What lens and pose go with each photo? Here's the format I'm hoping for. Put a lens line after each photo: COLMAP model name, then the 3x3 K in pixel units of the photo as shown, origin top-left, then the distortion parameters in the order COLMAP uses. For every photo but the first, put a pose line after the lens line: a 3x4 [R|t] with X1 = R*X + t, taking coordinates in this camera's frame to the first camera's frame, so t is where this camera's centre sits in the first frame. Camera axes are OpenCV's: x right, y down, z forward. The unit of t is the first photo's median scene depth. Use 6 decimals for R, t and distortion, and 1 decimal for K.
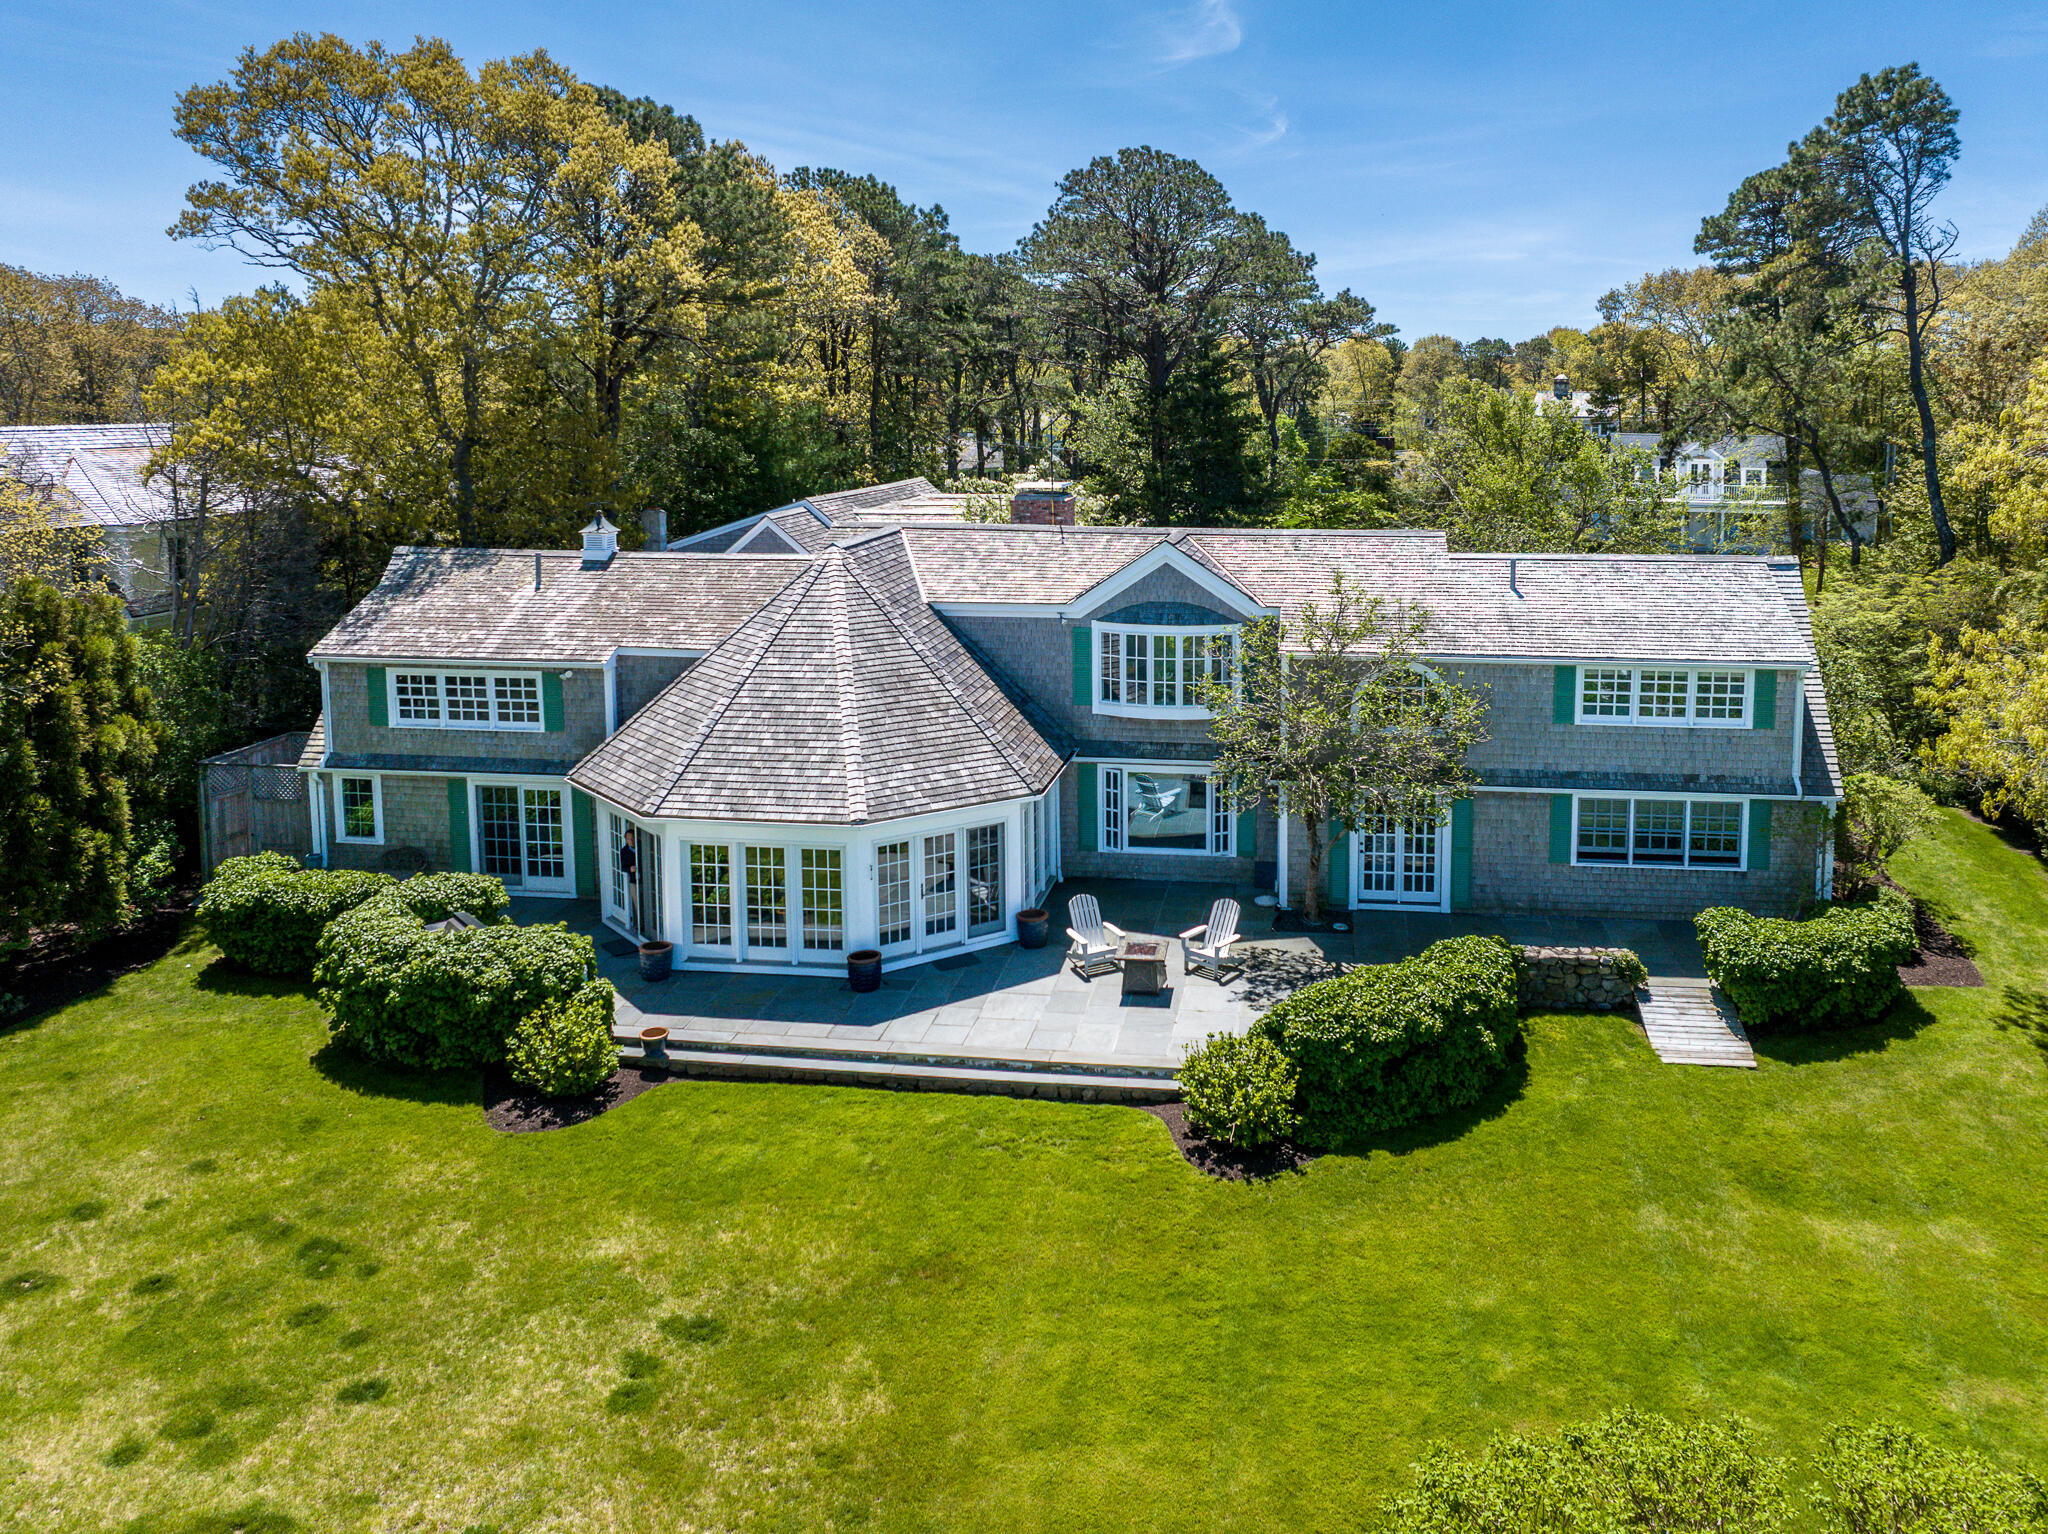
lens RADIAL K [[1493.6, 0, 1178.0], [0, 1493.6, 560.2], [0, 0, 1]] dist [-0.013388, -0.003239]
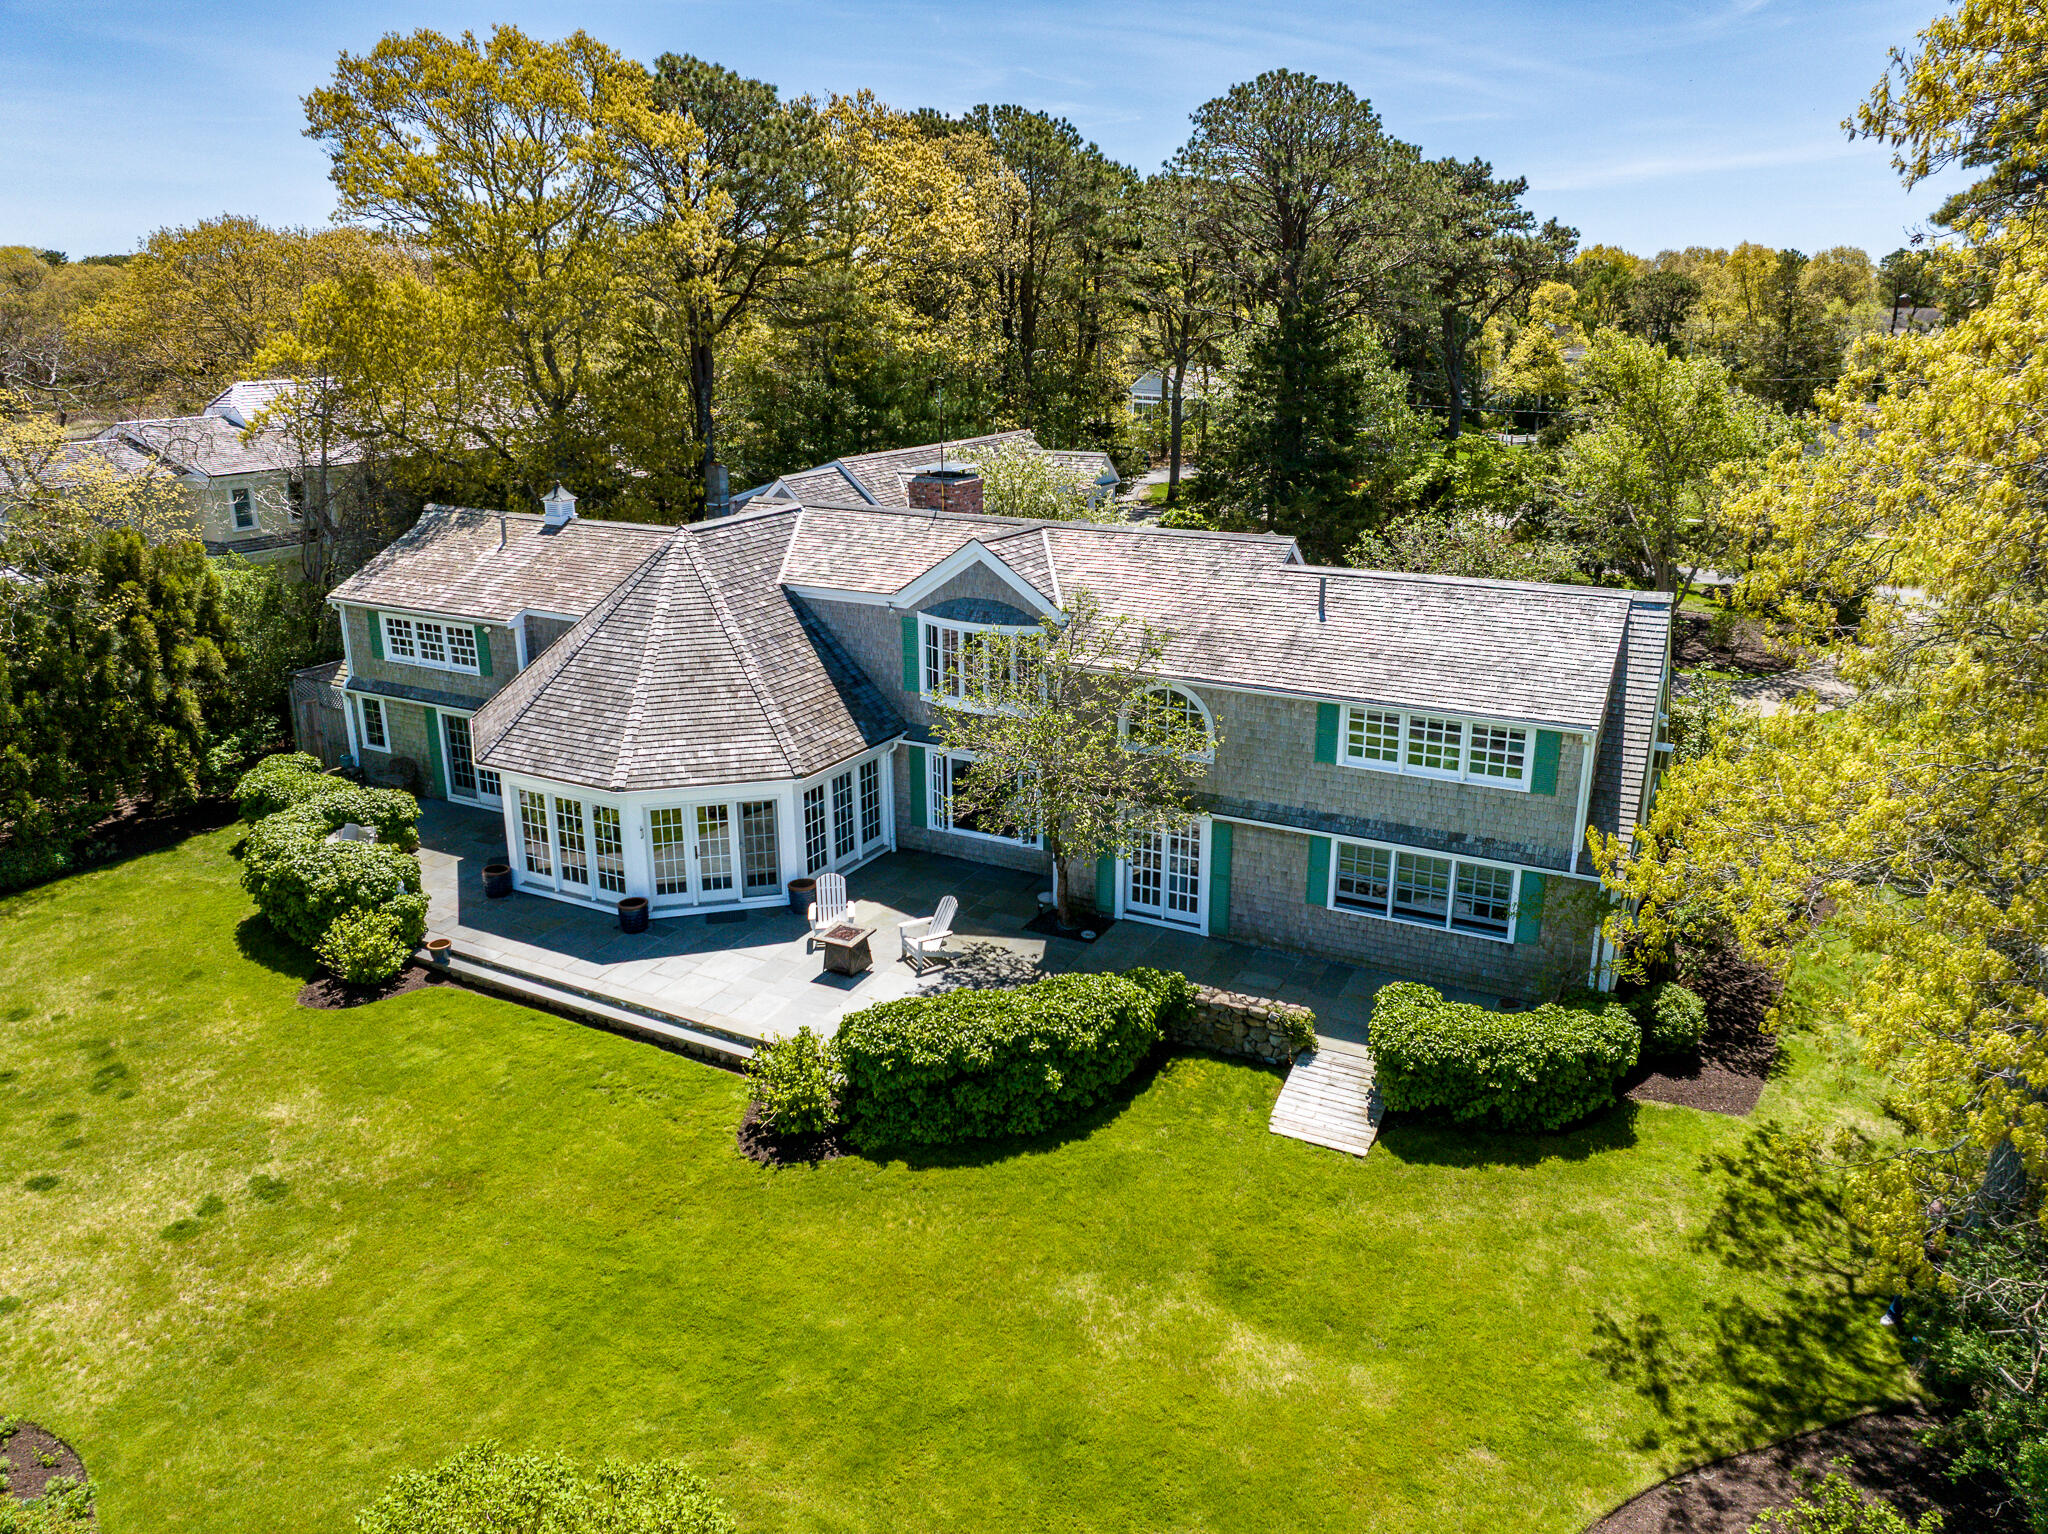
lens RADIAL K [[1426.9, 0, 1024.0], [0, 1426.9, 767.0], [0, 0, 1]] dist [0.001941, -0.042264]
pose [[0.928595, 0.108624, -0.354840, 0.404448], [-0.034132, 0.977147, 0.209804, -0.069494], [0.369521, -0.182712, 0.911082, 0.118029]]
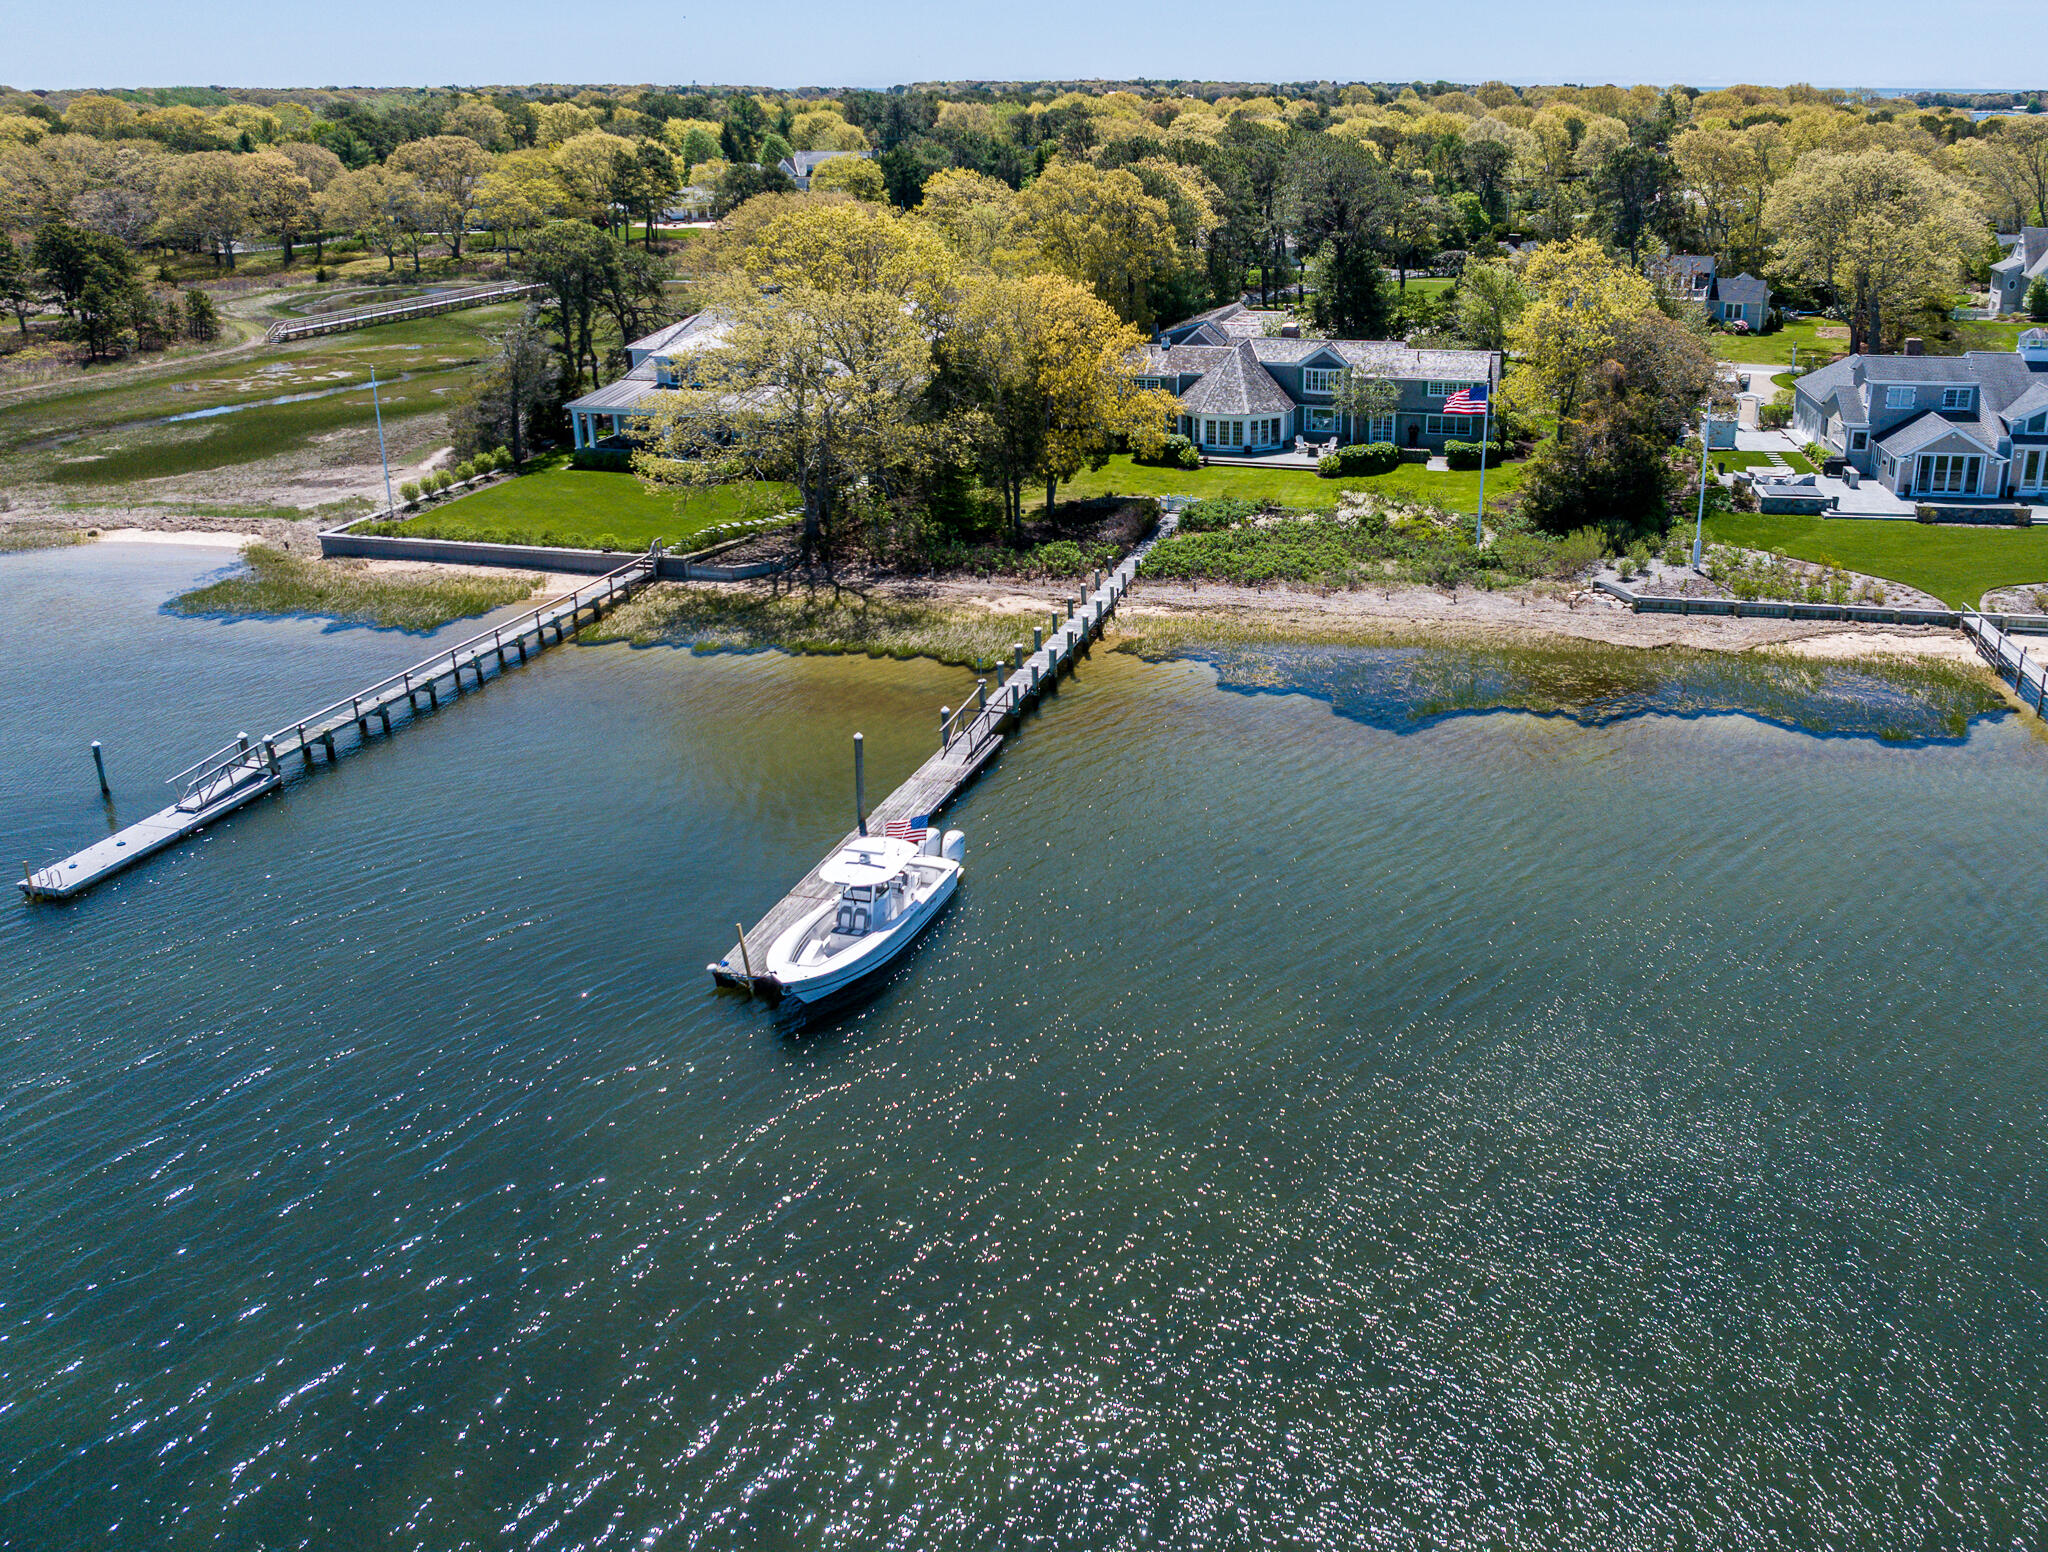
lens RADIAL K [[1664.4, 0, 1194.1], [0, 1664.4, 668.5], [0, 0, 1]] dist [-0.000331, -0.041400]
pose [[0.990499, 0.038219, -0.132105, 0.265366], [-0.006658, 0.972807, 0.231521, -0.199780], [0.137361, -0.228441, 0.963819, -3.429444]]
